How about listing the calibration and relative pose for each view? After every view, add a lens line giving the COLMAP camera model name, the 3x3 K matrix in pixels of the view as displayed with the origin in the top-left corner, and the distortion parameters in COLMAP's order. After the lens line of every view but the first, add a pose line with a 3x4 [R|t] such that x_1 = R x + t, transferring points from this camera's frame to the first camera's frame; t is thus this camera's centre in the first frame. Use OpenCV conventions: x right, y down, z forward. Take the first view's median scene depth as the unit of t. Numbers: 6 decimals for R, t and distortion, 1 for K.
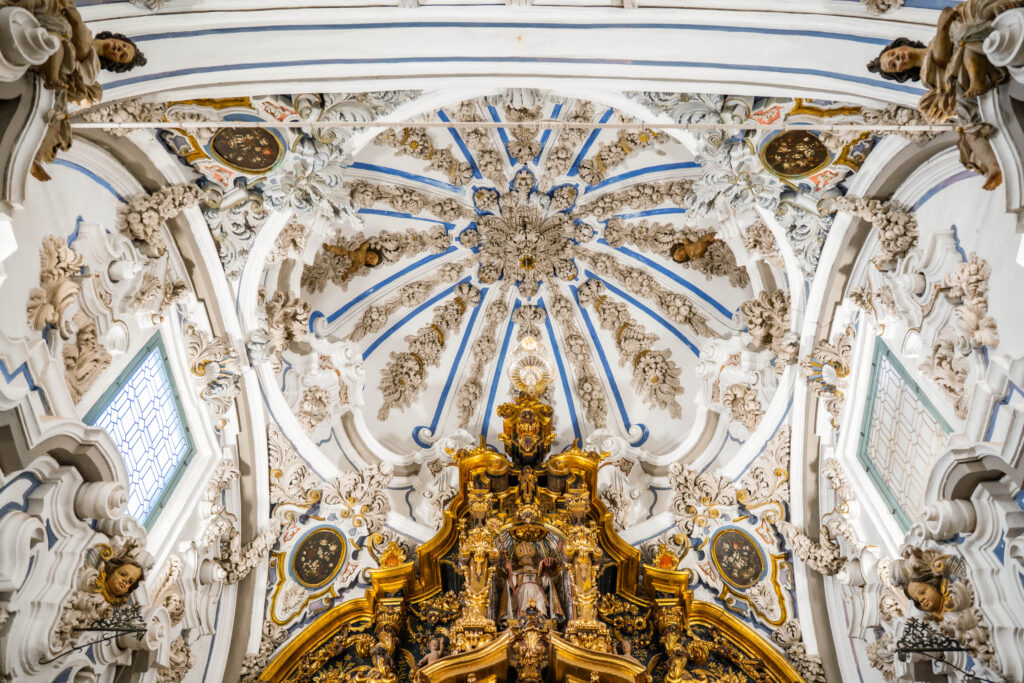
lens RADIAL K [[886.9, 0, 513.5], [0, 886.9, 341.7], [0, 0, 1]] dist [-0.018265, -0.002921]
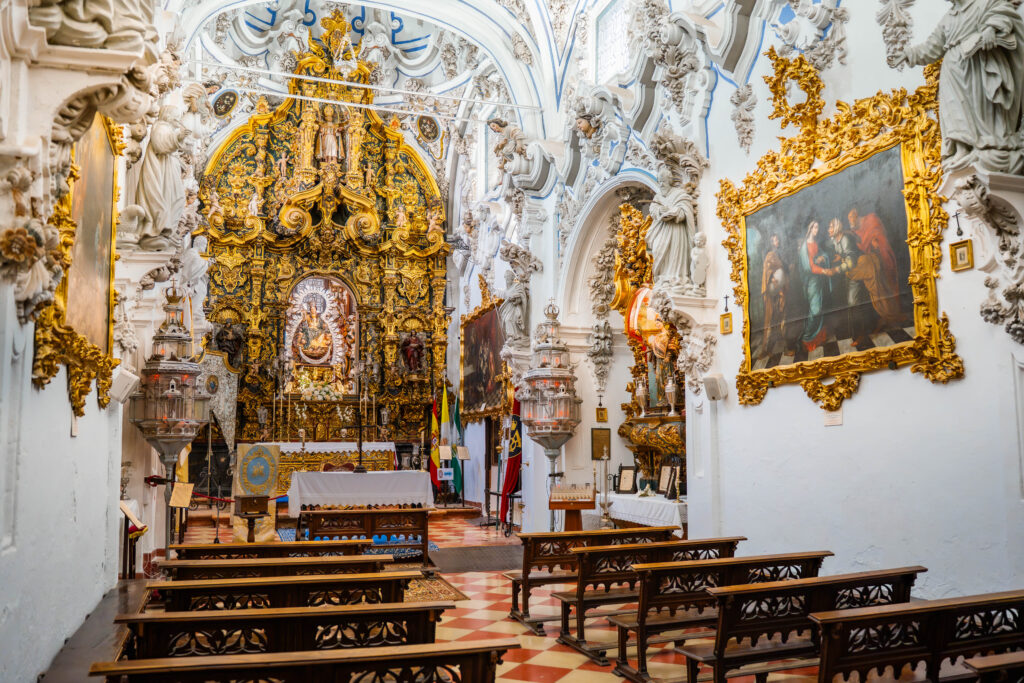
lens RADIAL K [[886.9, 0, 511.8], [0, 886.9, 342.3], [0, 0, 1]] dist [-0.018265, -0.002921]
pose [[0.944655, 0.042441, 0.325309, -0.236343], [-0.291511, 0.563467, 0.772998, -1.202097], [-0.150494, -0.825048, 0.544654, -0.644049]]
